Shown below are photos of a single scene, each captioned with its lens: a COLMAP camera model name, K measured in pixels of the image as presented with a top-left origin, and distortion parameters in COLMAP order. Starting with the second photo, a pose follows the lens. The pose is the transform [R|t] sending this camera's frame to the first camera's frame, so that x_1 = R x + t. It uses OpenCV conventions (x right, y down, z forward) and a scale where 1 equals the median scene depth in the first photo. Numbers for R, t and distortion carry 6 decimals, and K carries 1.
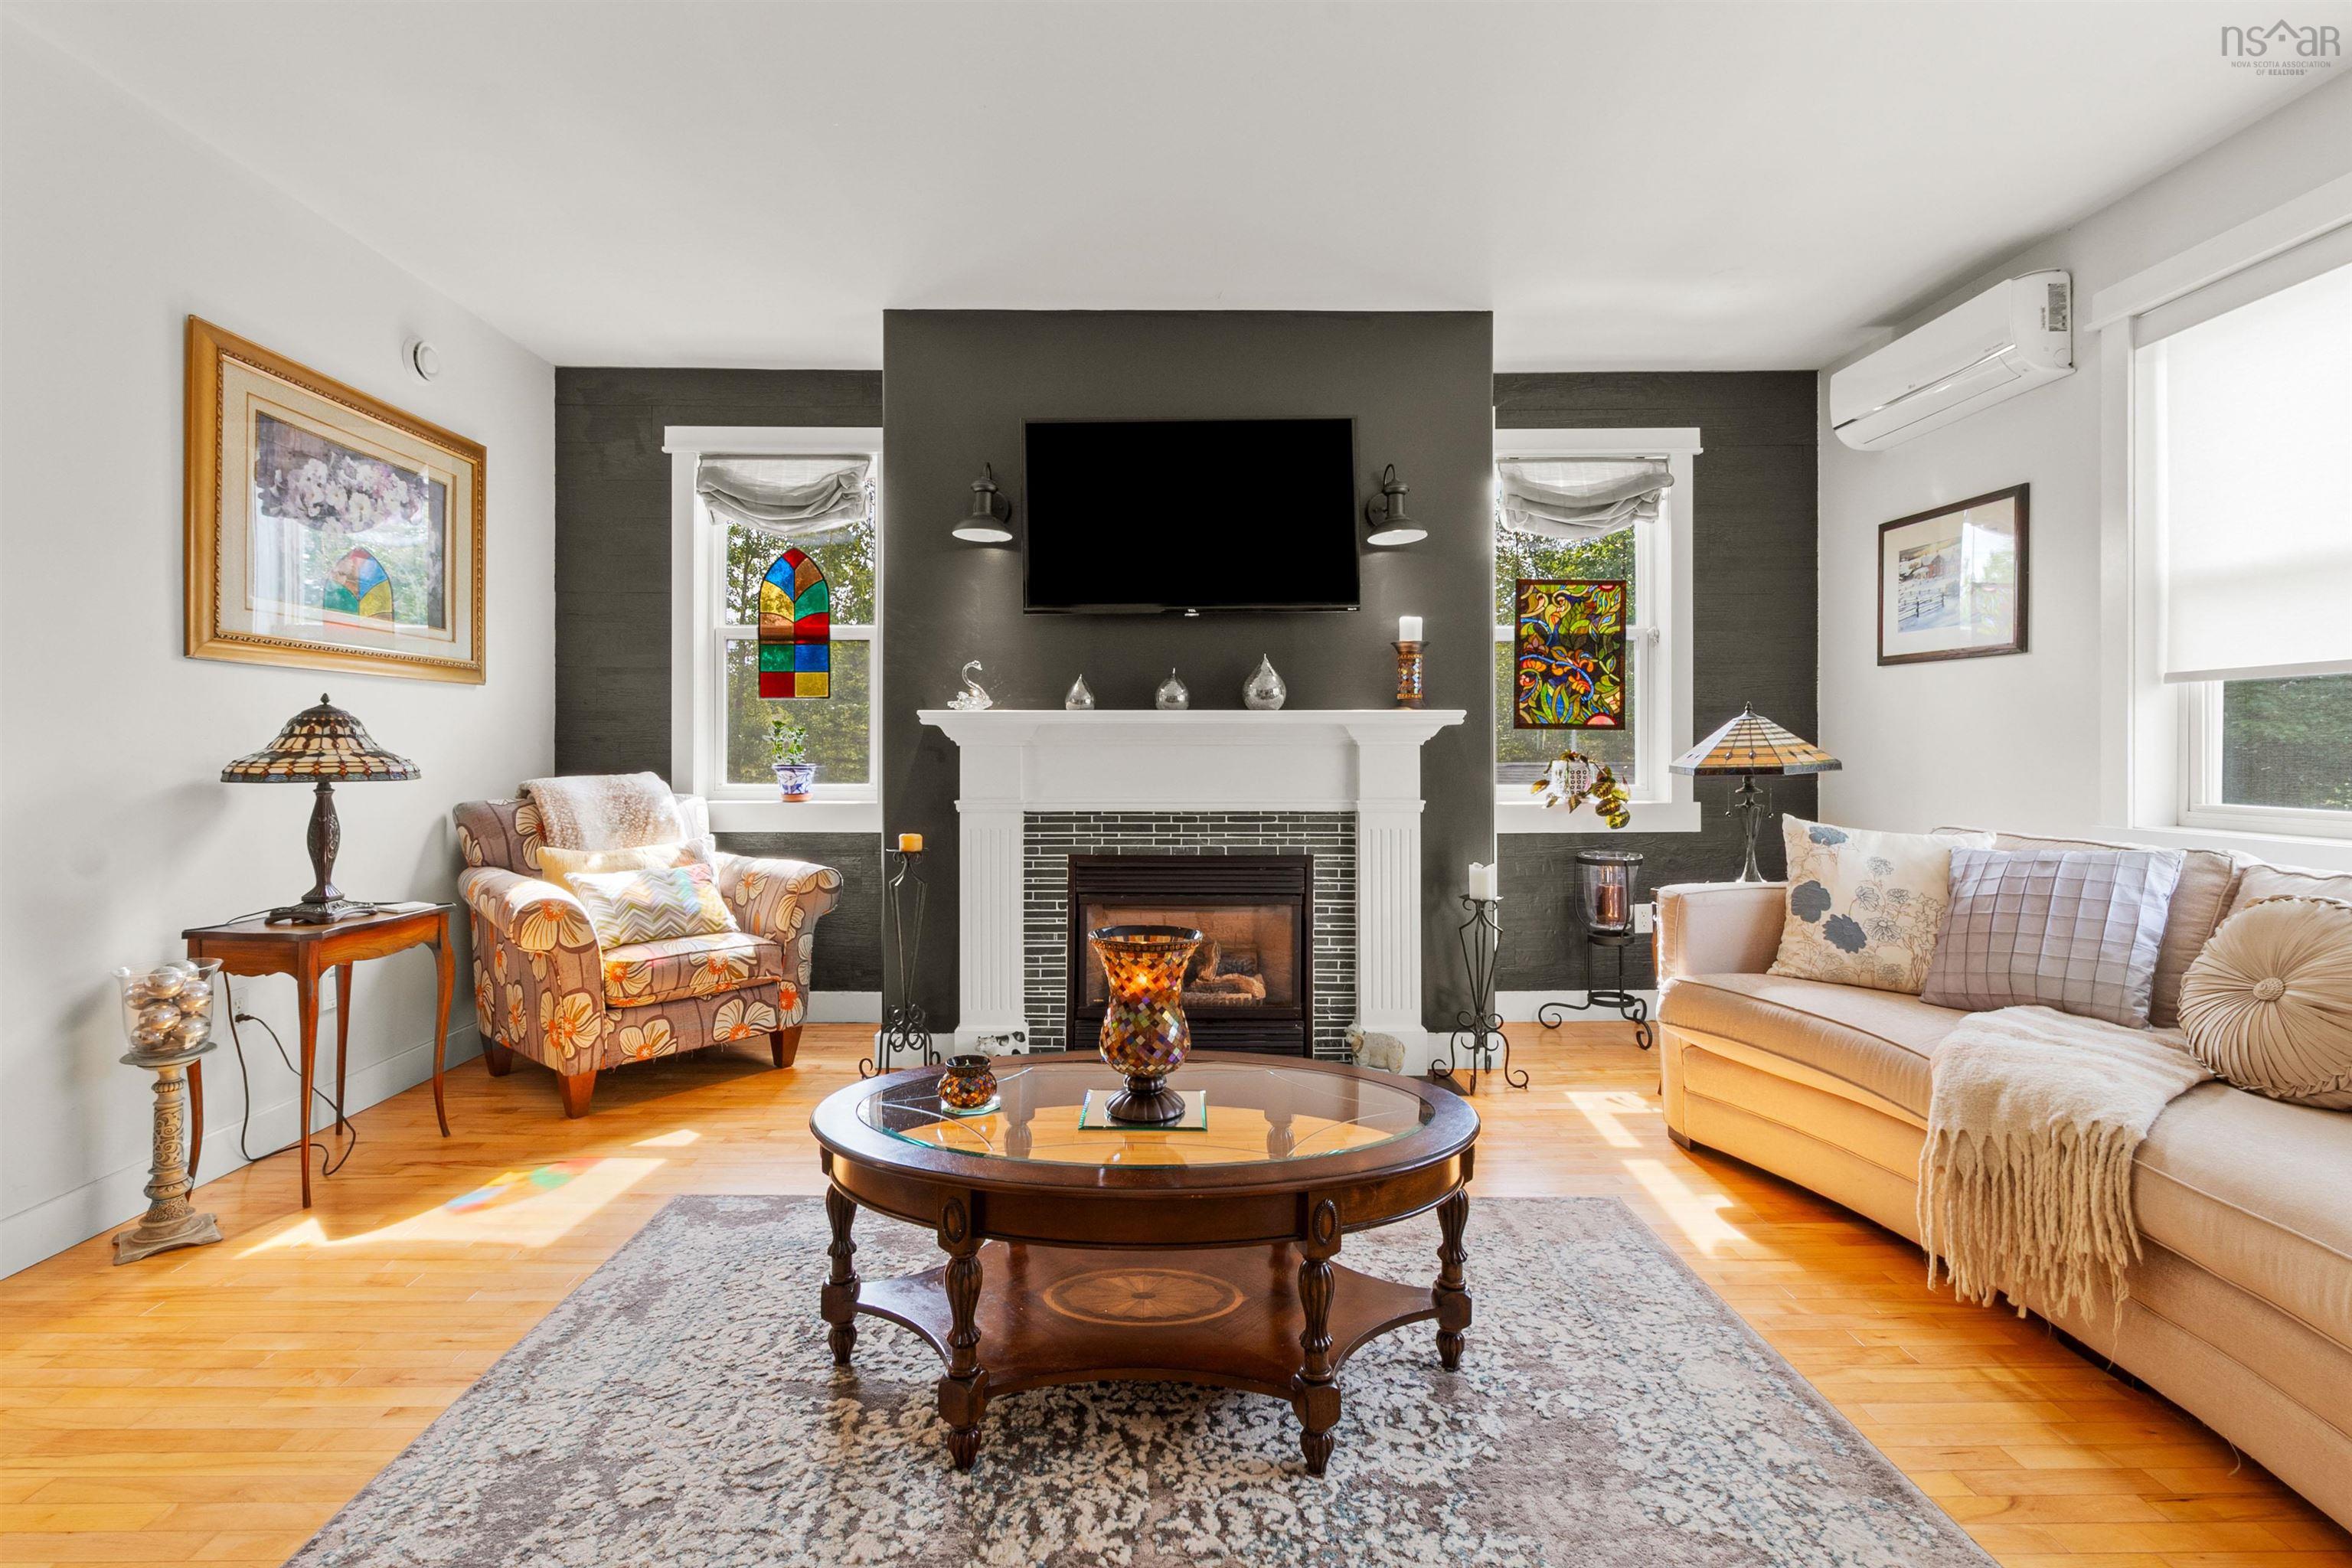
lens RADIAL K [[1083.1, 0, 1154.9], [0, 1083.1, 749.3], [0, 0, 1]] dist [0.000557, 0.001531]
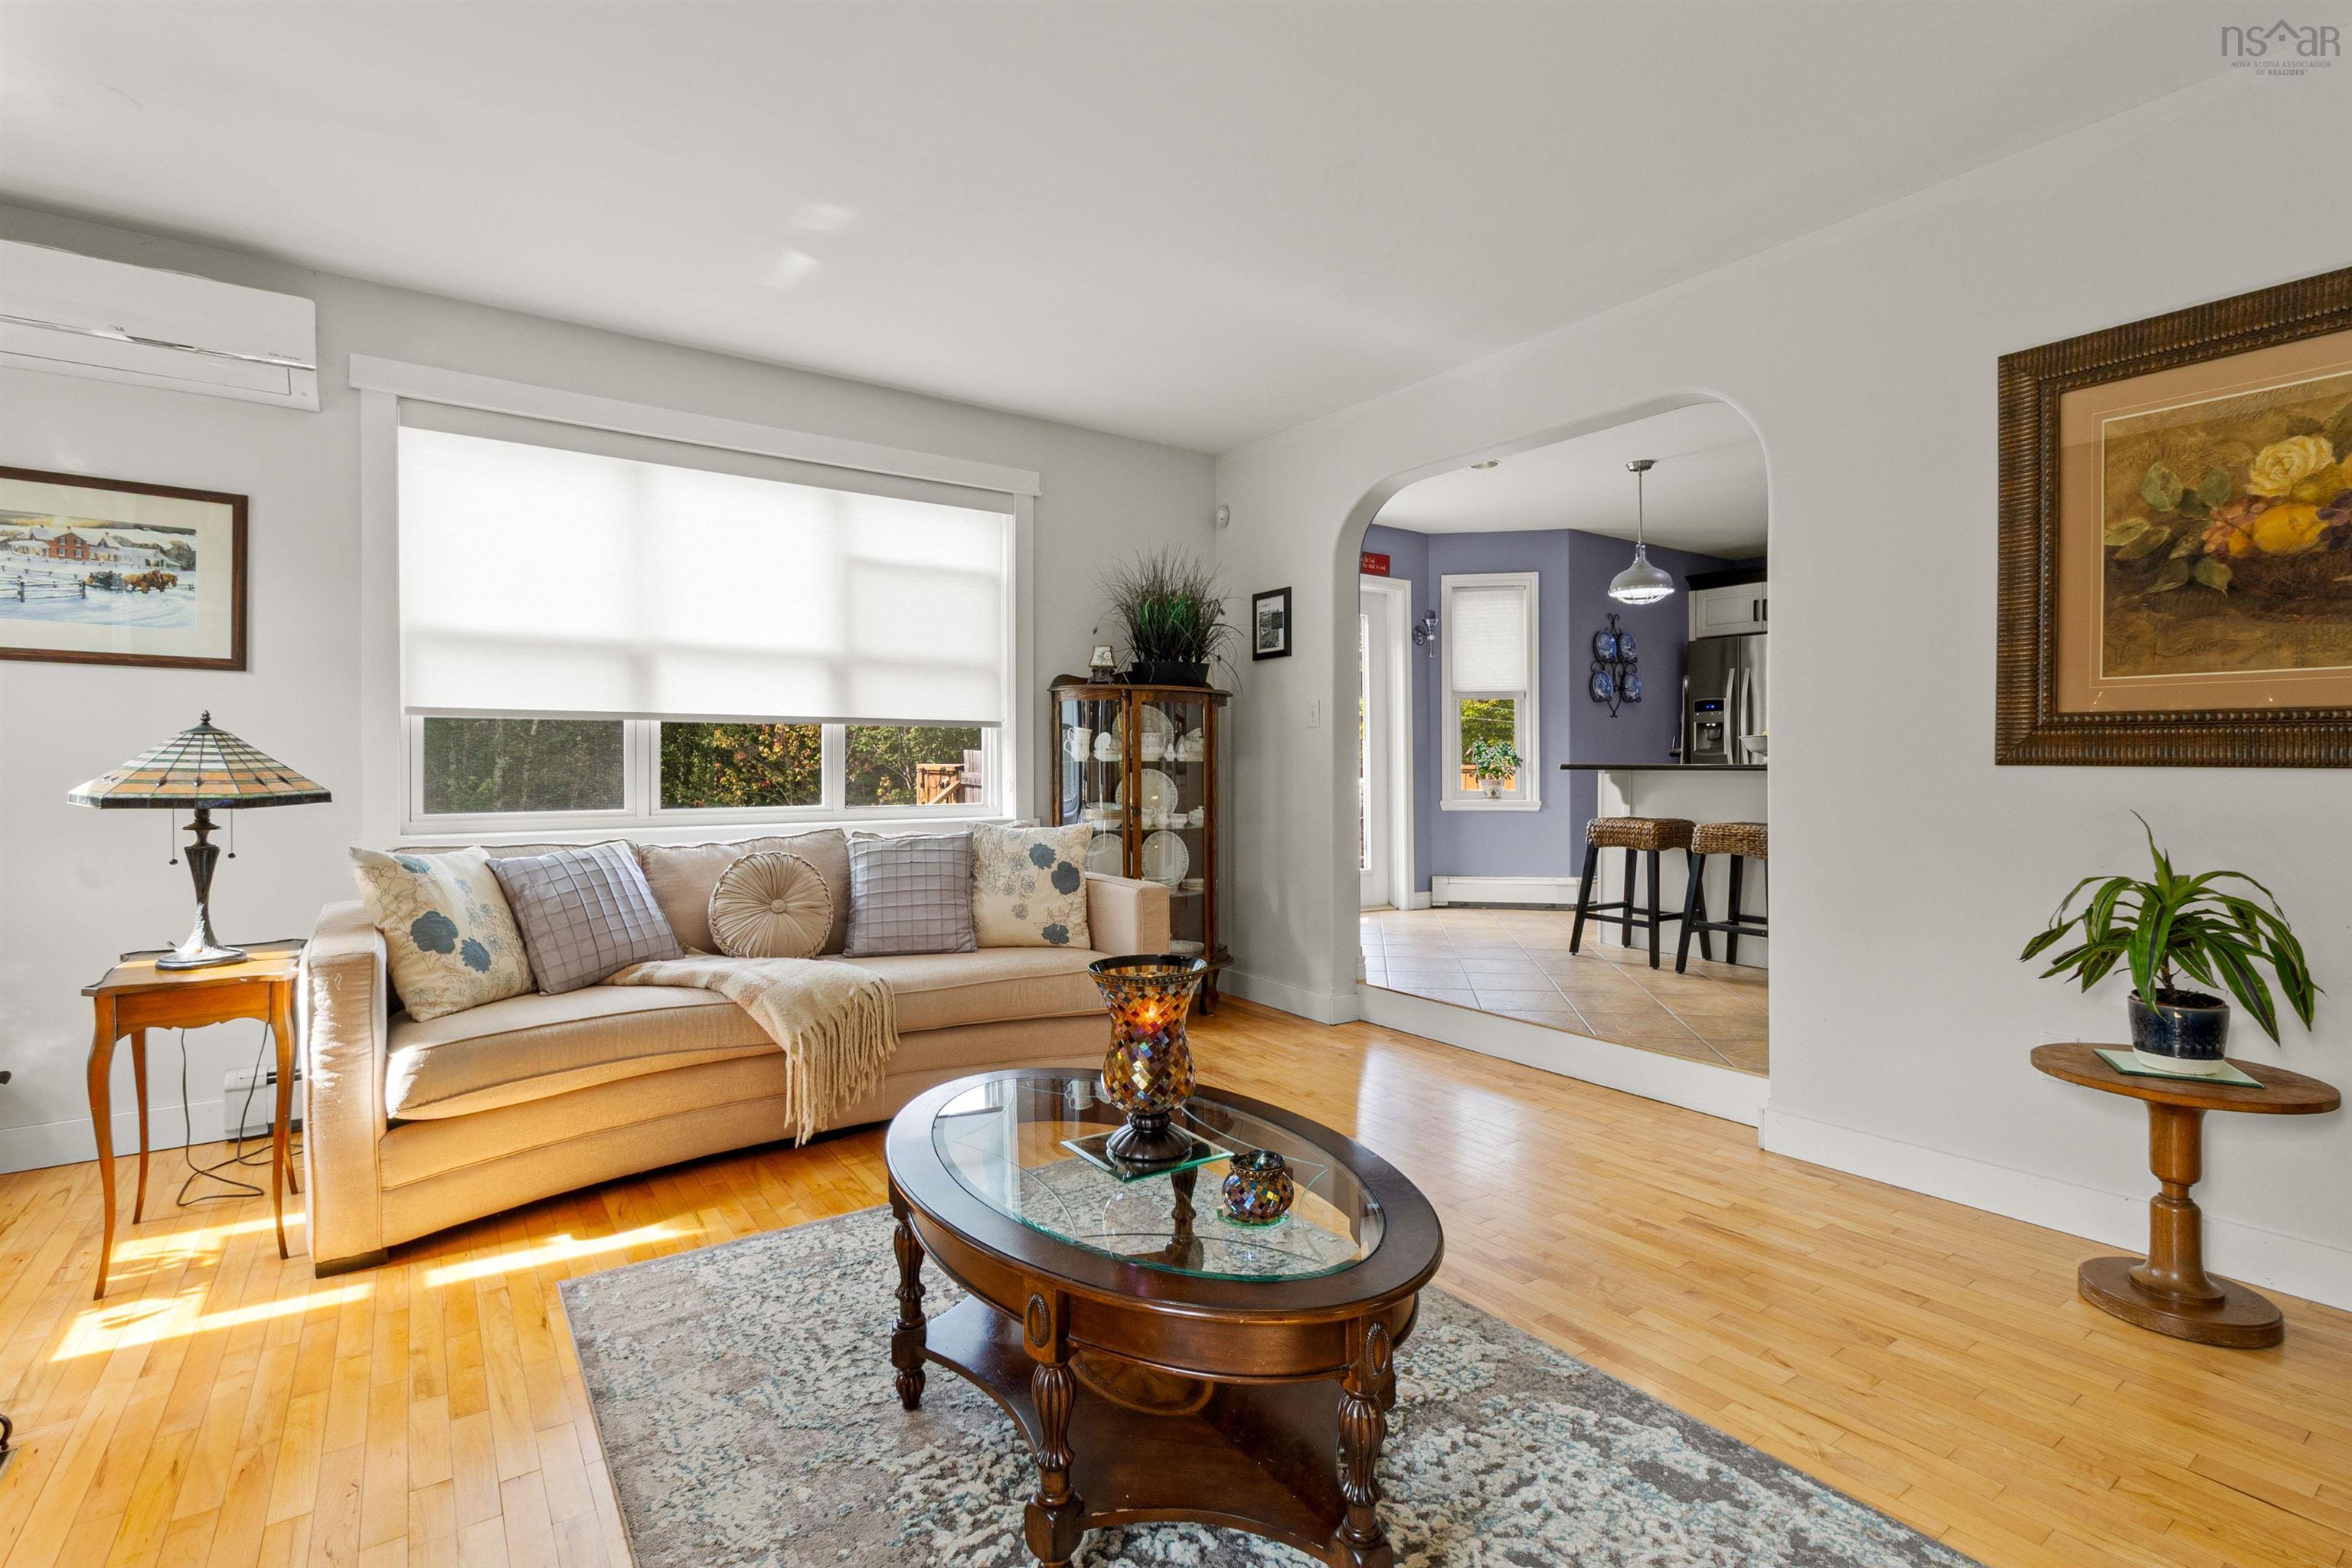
lens RADIAL K [[1083.1, 0, 1175.9], [0, 1083.1, 769.1], [0, 0, 1]] dist [0.000557, 0.001531]
pose [[-0.572203, -0.002574, 0.820108, -0.422236], [0.001565, 0.999990, 0.004231, -0.004202], [-0.820111, 0.003705, -0.572193, 0.797116]]
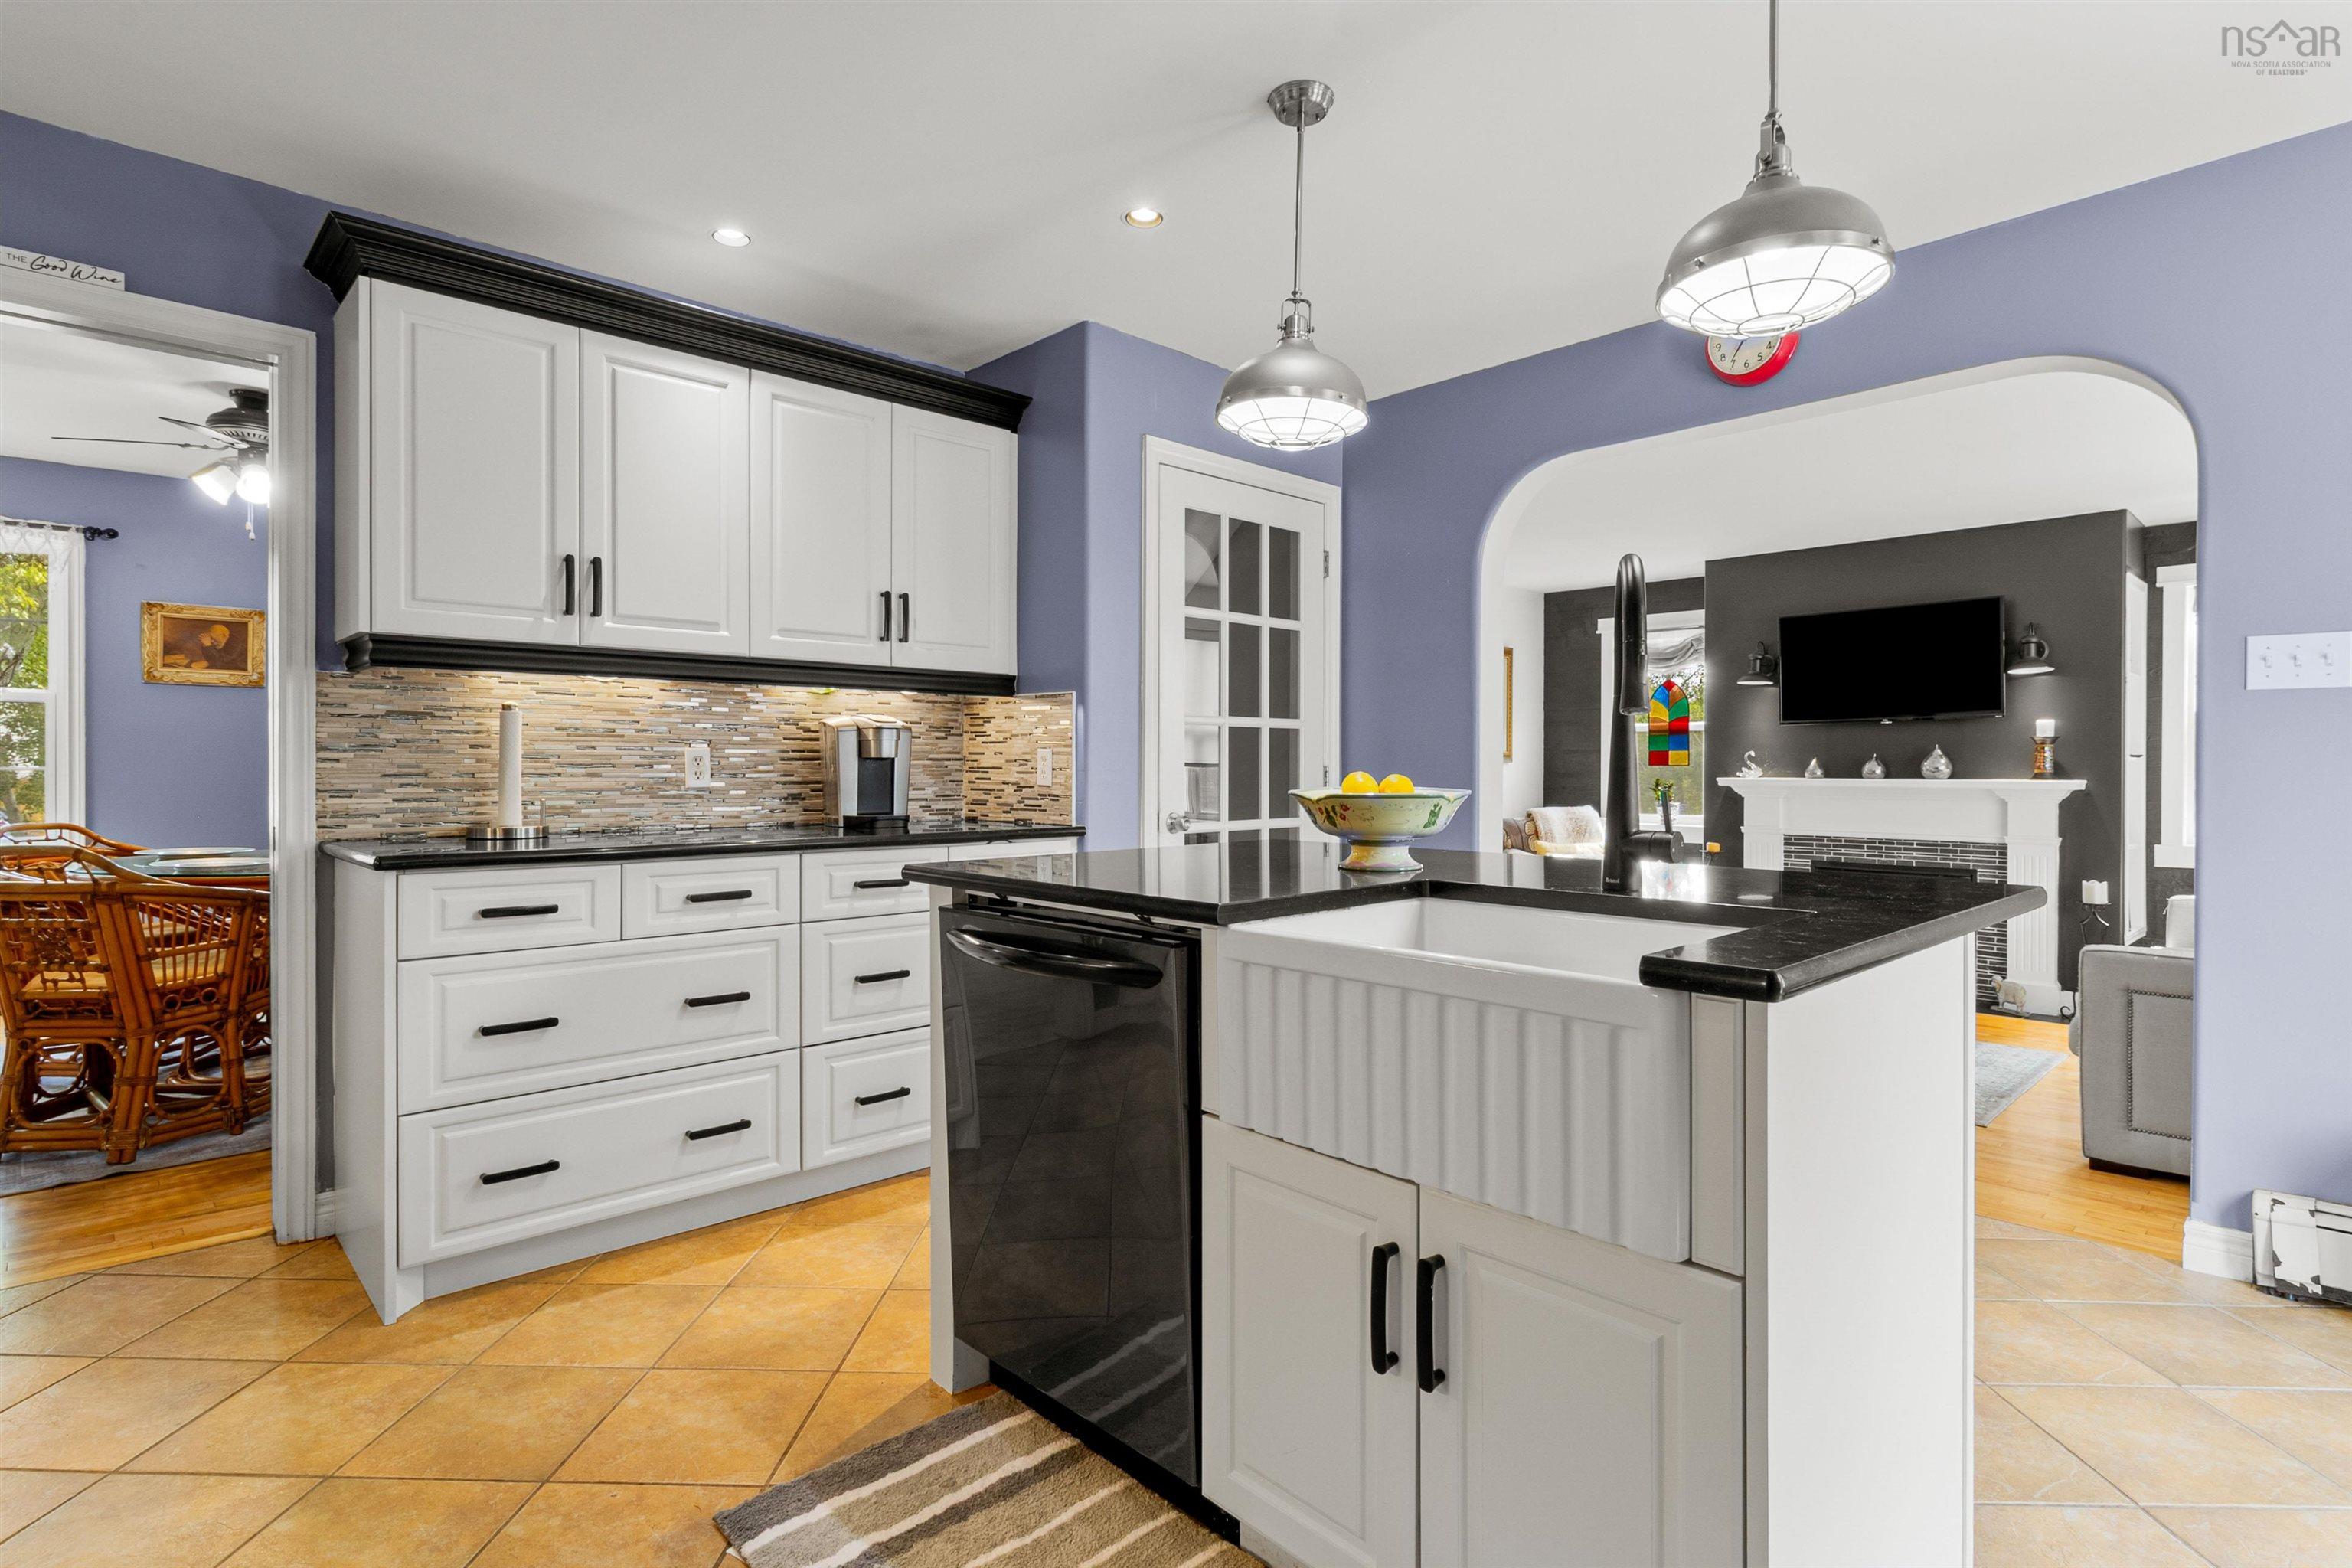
lens RADIAL K [[1171.5, 0, 1175.9], [0, 1171.5, 770.6], [0, 0, 1]] dist [0.002547, -0.002131]
pose [[0.684423, 0.004043, -0.729074, 0.612282], [-0.003537, 0.999991, 0.002225, -0.048882], [0.729077, 0.001056, 0.684431, -1.067177]]
